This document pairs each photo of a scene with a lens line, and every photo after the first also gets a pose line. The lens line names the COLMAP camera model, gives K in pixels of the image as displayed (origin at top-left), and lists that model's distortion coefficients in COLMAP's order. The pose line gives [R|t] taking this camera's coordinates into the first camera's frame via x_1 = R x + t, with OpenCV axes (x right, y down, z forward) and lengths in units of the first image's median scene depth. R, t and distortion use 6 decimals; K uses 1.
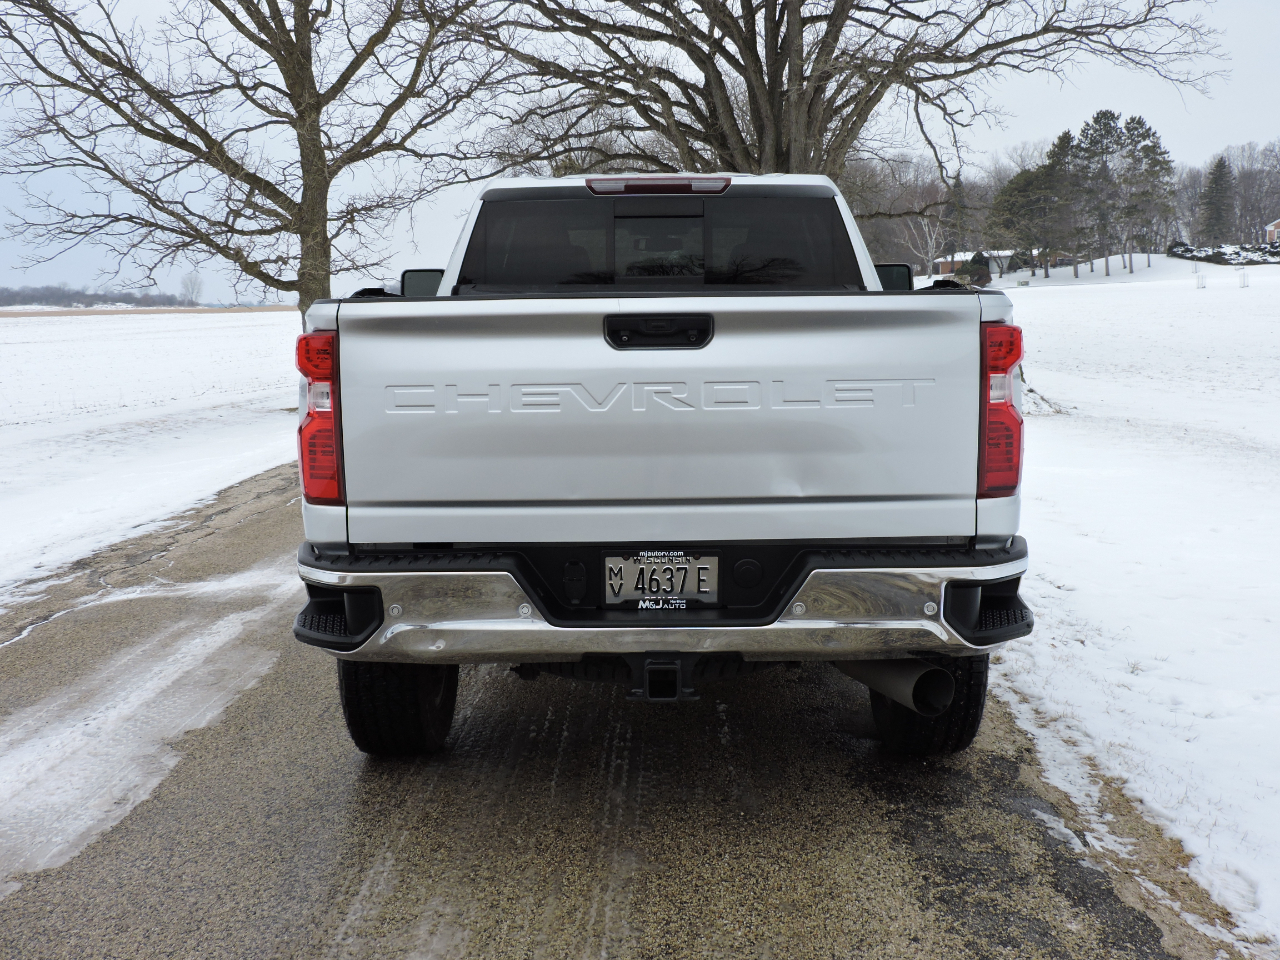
lens RADIAL K [[1435.2, 0, 650.6], [0, 1435.2, 476.4], [0, 0, 1]] dist [-0.037712, 0.012311]
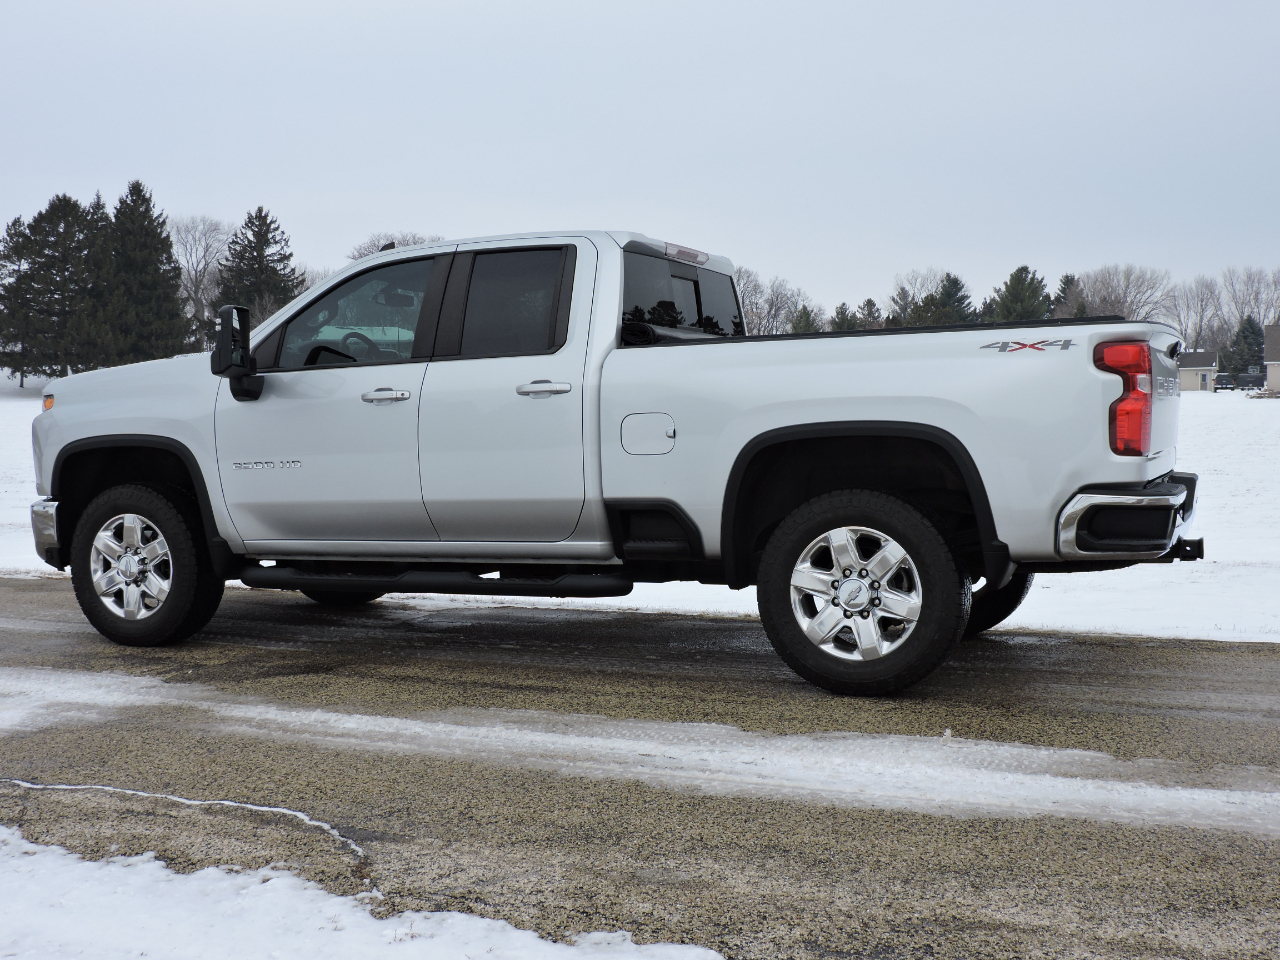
lens RADIAL K [[1435.2, 0, 650.6], [0, 1435.2, 476.4], [0, 0, 1]] dist [-0.037712, 0.012311]
pose [[0.392539, -0.033459, 0.919126, -1.150913], [0.114017, 0.993400, -0.012531, 0.000494], [-0.912641, 0.109715, 0.393763, 0.560380]]
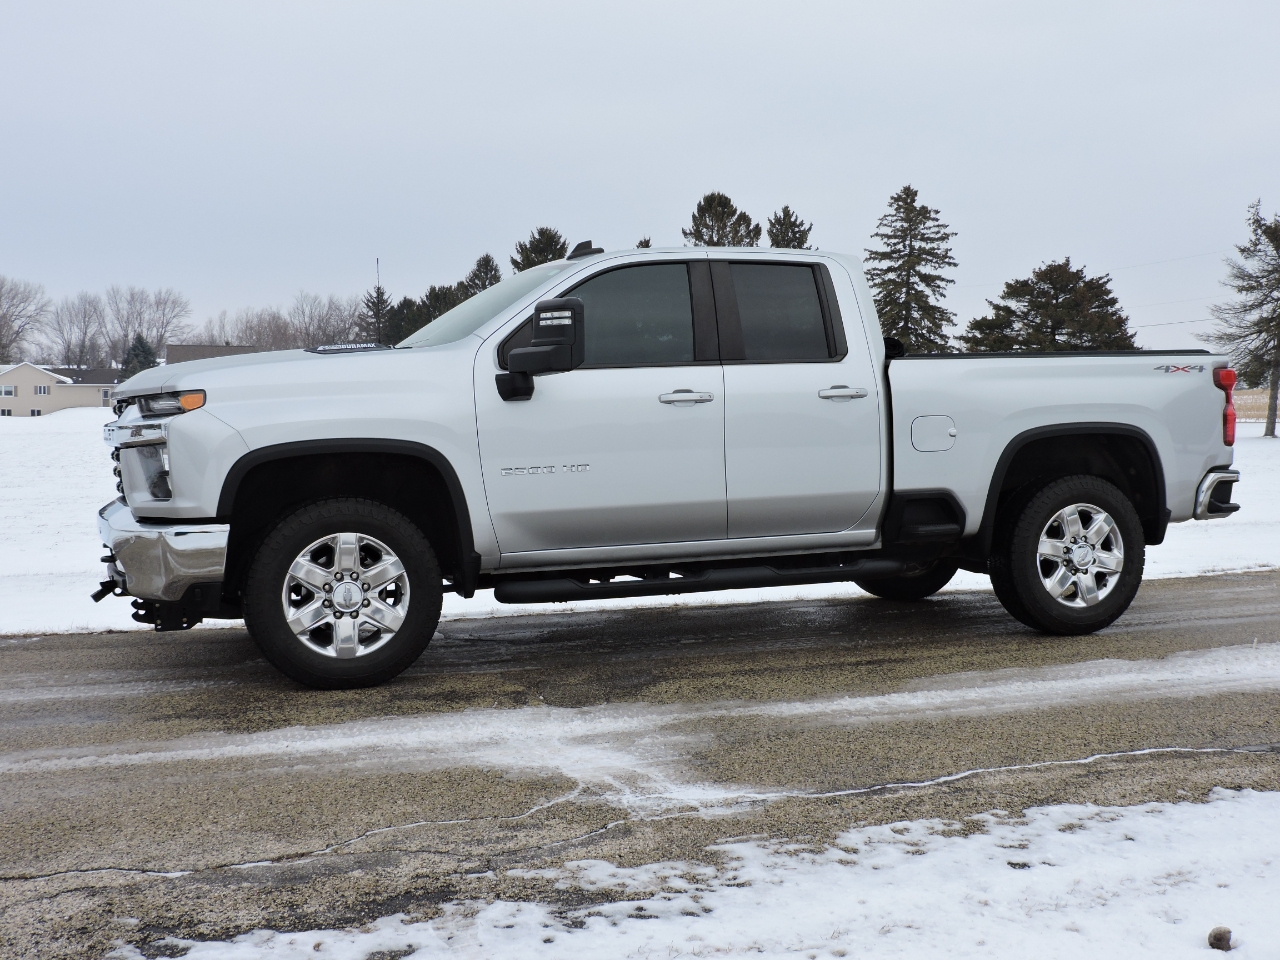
lens RADIAL K [[1435.2, 0, 650.6], [0, 1435.2, 476.4], [0, 0, 1]] dist [-0.037712, 0.012311]
pose [[-0.351682, -0.023094, 0.935835, -1.251628], [0.121733, 0.990079, 0.070180, -0.125150], [-0.928171, 0.138603, -0.345382, 1.645030]]
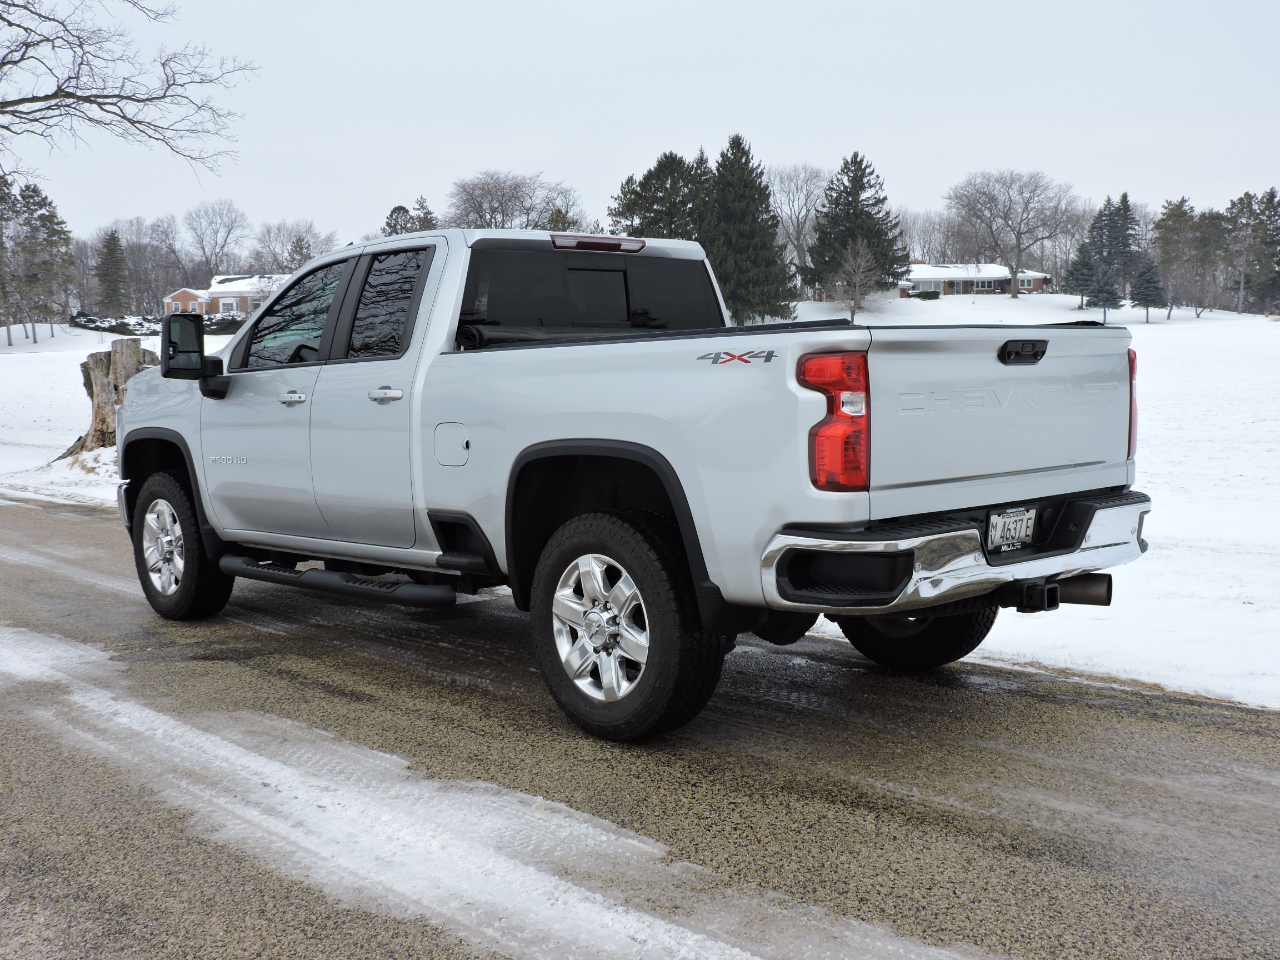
lens RADIAL K [[1435.2, 0, 650.6], [0, 1435.2, 476.4], [0, 0, 1]] dist [-0.037712, 0.012311]
pose [[0.736974, -0.055744, 0.673619, -0.758009], [0.088645, 0.995957, -0.014564, 0.006008], [-0.670083, 0.070446, 0.738936, 0.125691]]
